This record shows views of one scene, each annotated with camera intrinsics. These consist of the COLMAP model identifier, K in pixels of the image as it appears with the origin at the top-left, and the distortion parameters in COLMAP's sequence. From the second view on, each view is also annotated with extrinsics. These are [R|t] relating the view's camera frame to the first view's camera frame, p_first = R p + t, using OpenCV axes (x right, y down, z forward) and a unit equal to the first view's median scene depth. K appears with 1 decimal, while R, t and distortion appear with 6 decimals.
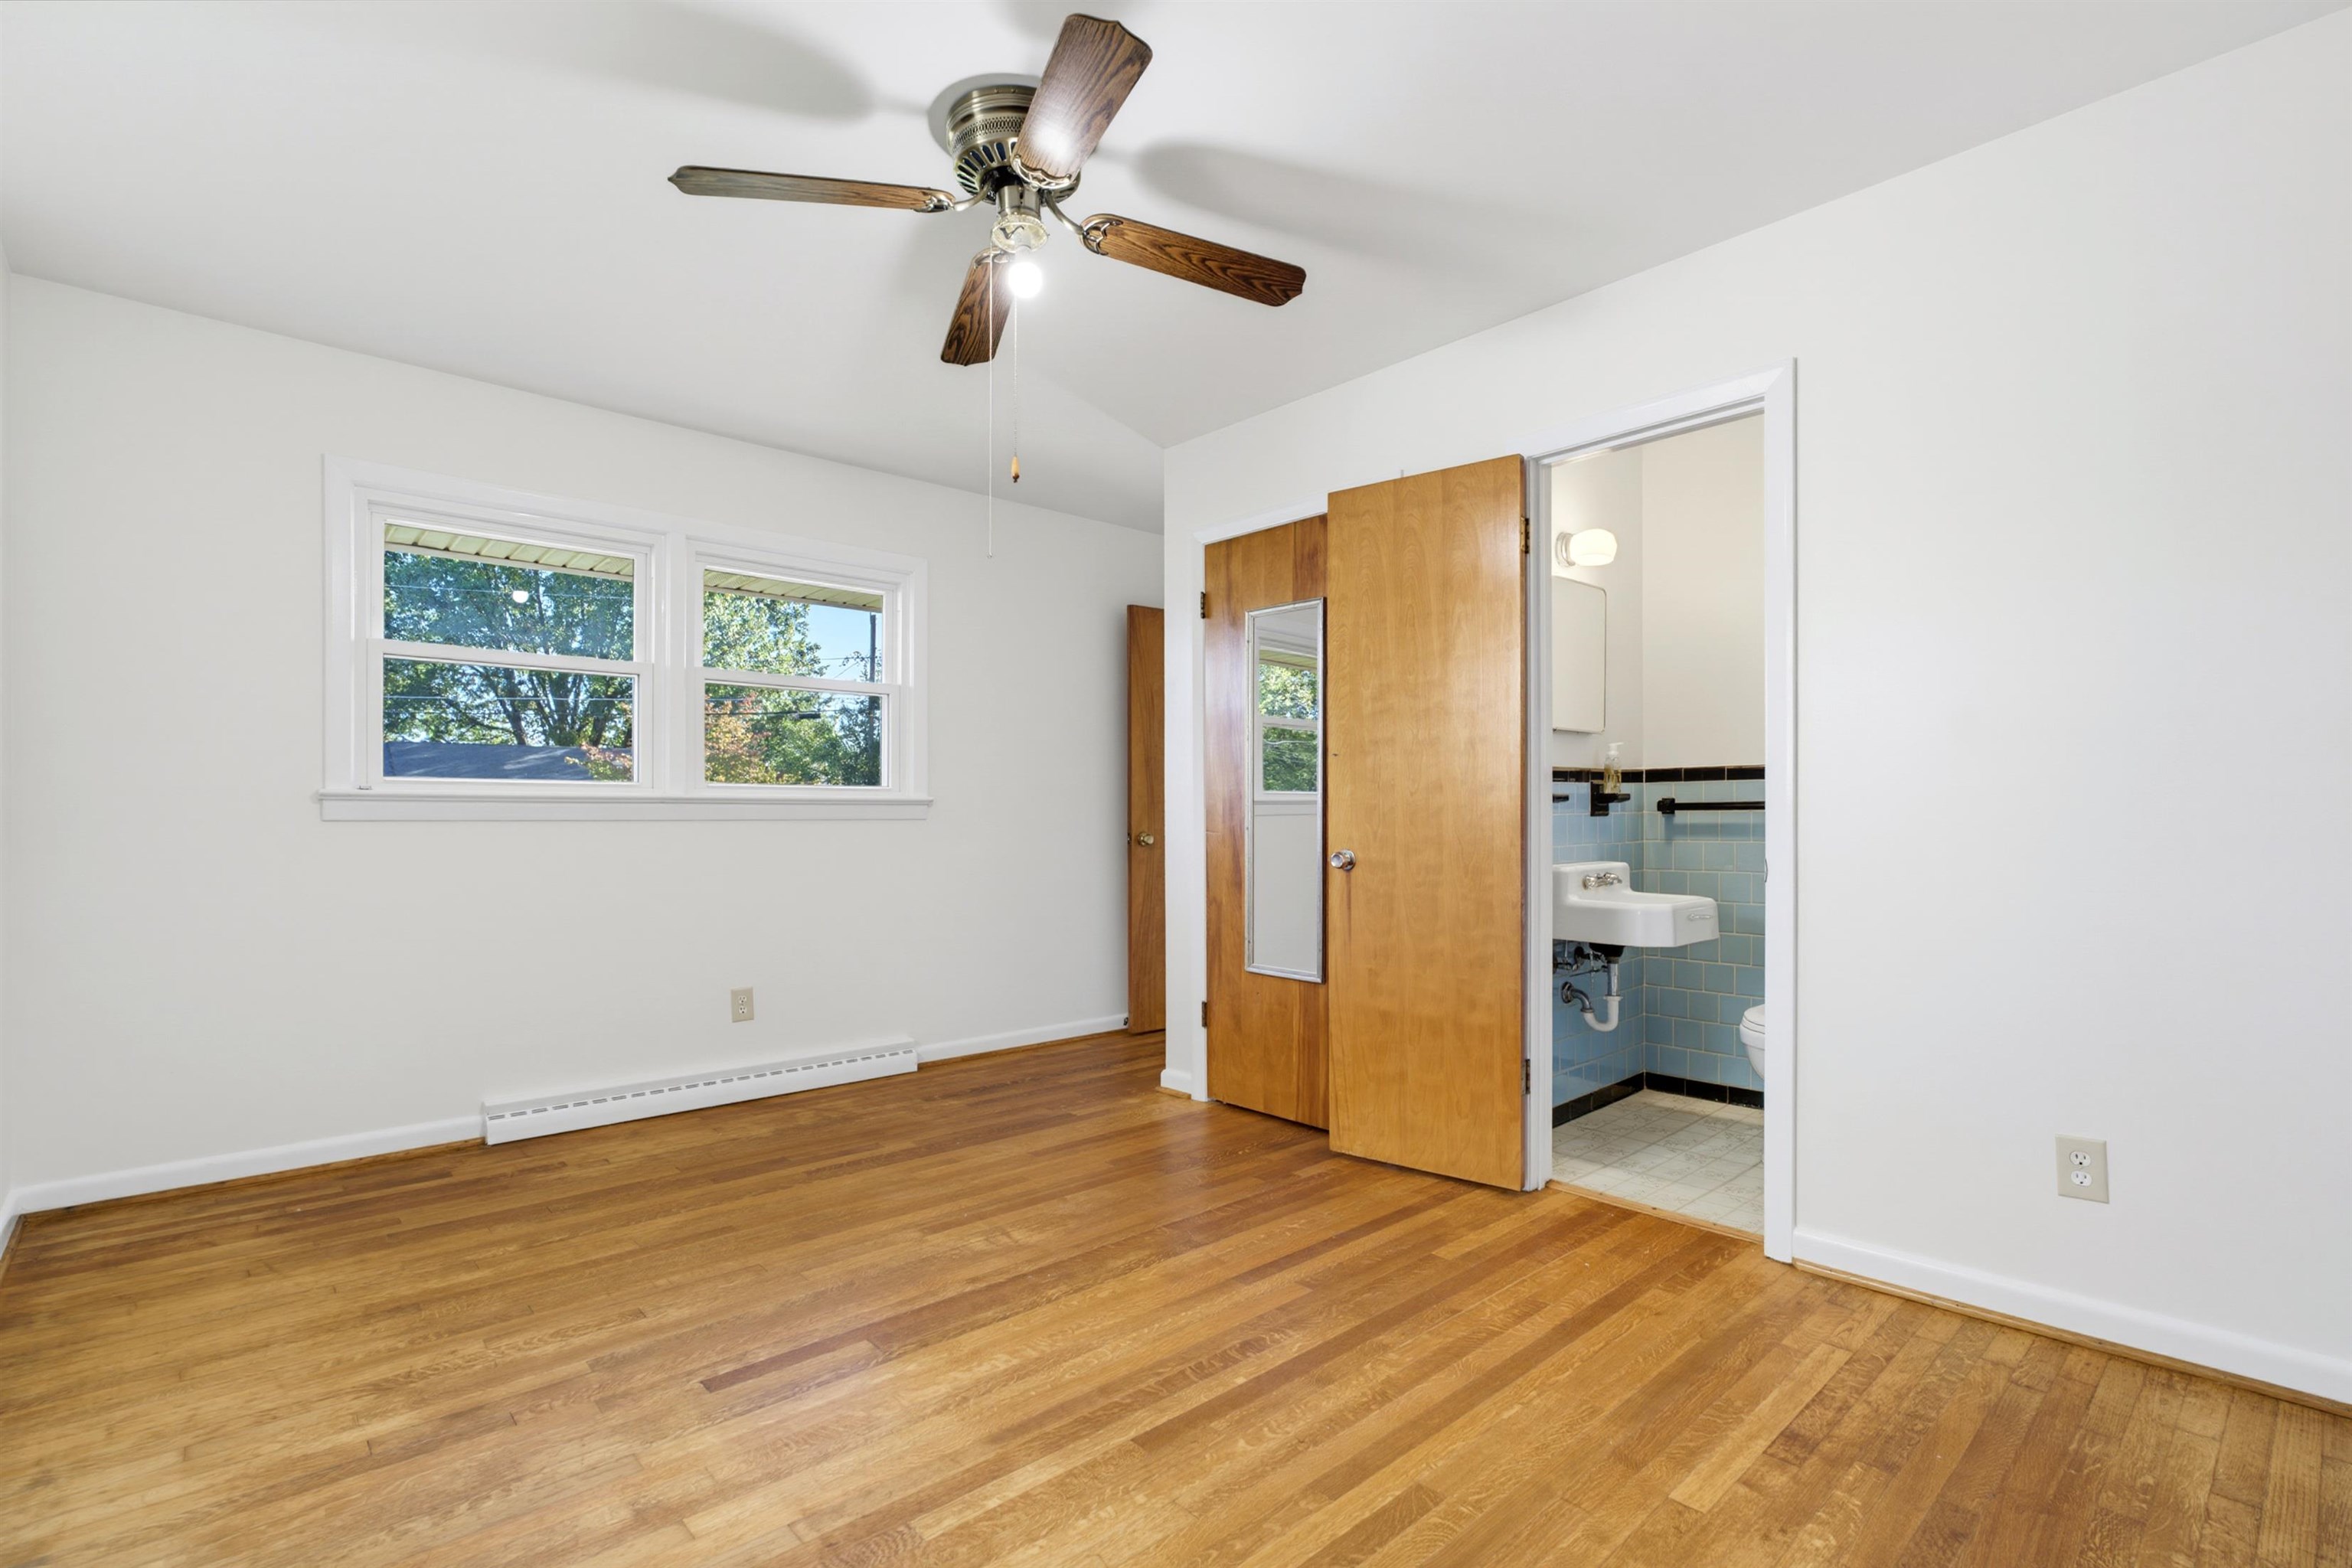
lens RADIAL K [[1080.0, 0, 1176.0], [0, 1080.0, 784.0], [0, 0, 1]] dist [-0.003189, 0.000568]
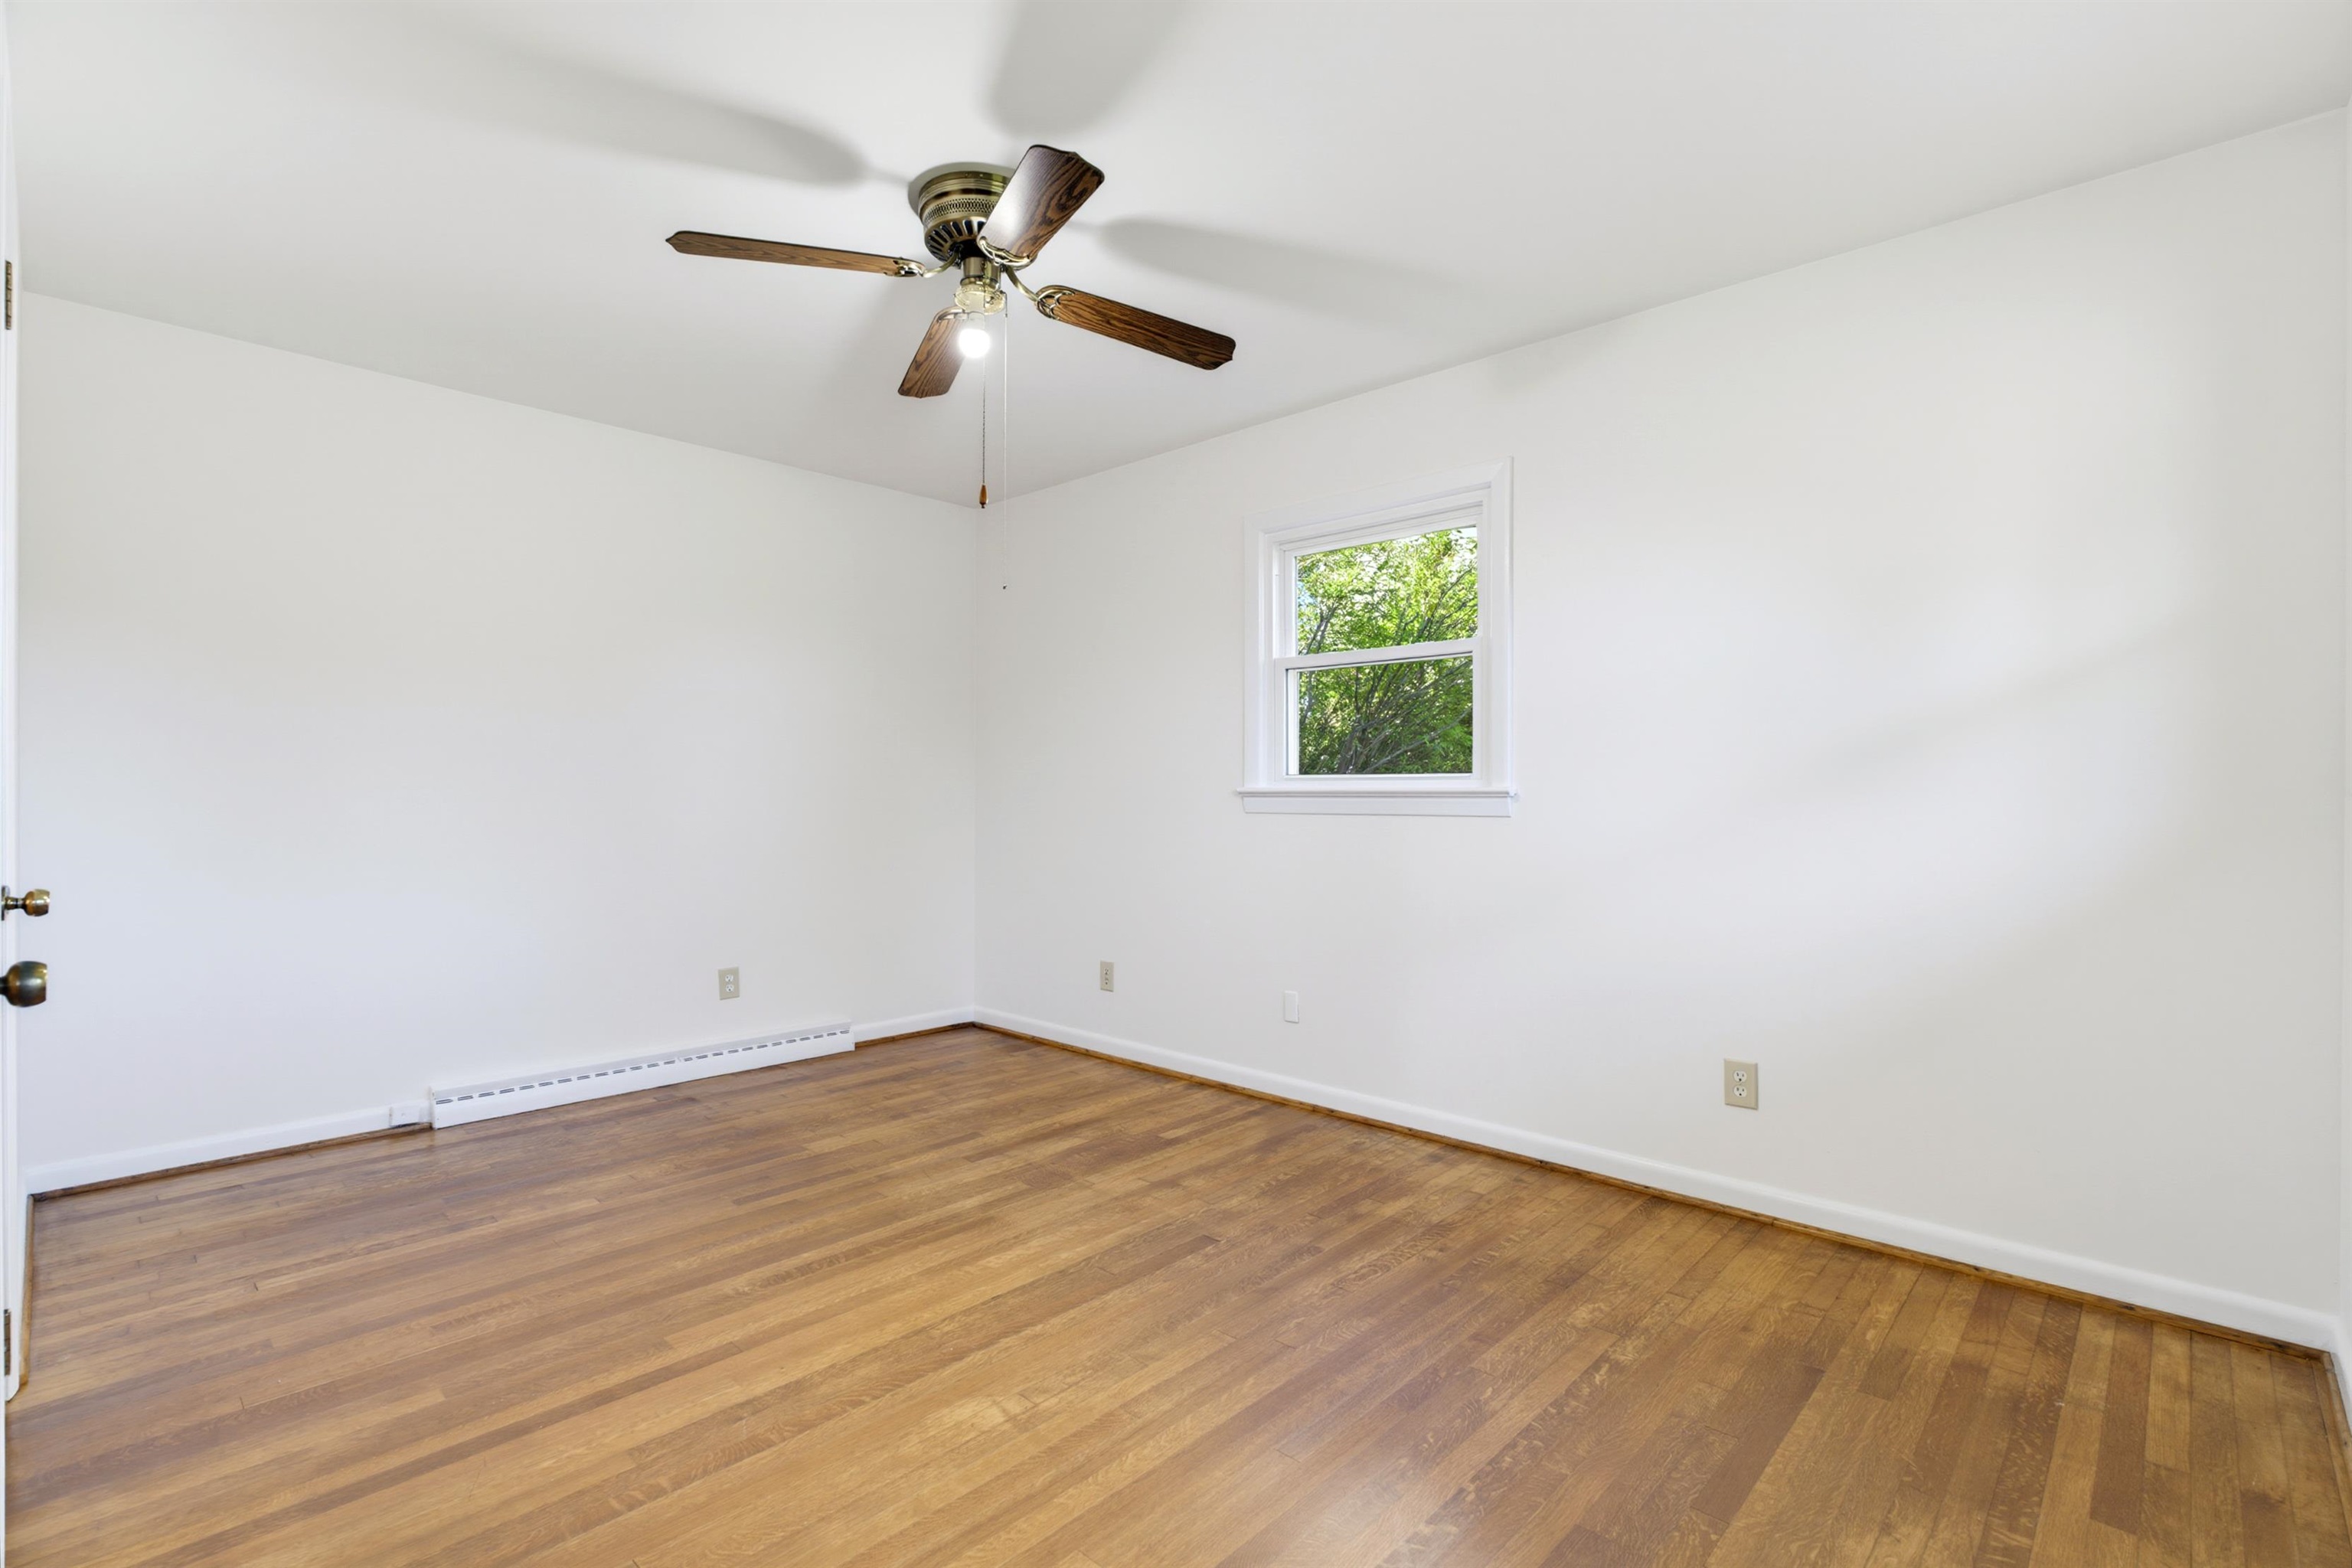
lens RADIAL K [[1080.0, 0, 1176.0], [0, 1080.0, 784.0], [0, 0, 1]] dist [-0.003189, 0.000568]
pose [[-0.997616, 0.000278, -0.069007, -0.266332], [0.002642, 0.999413, -0.034156, 0.031138], [0.068957, -0.034257, -0.997031, 2.115339]]
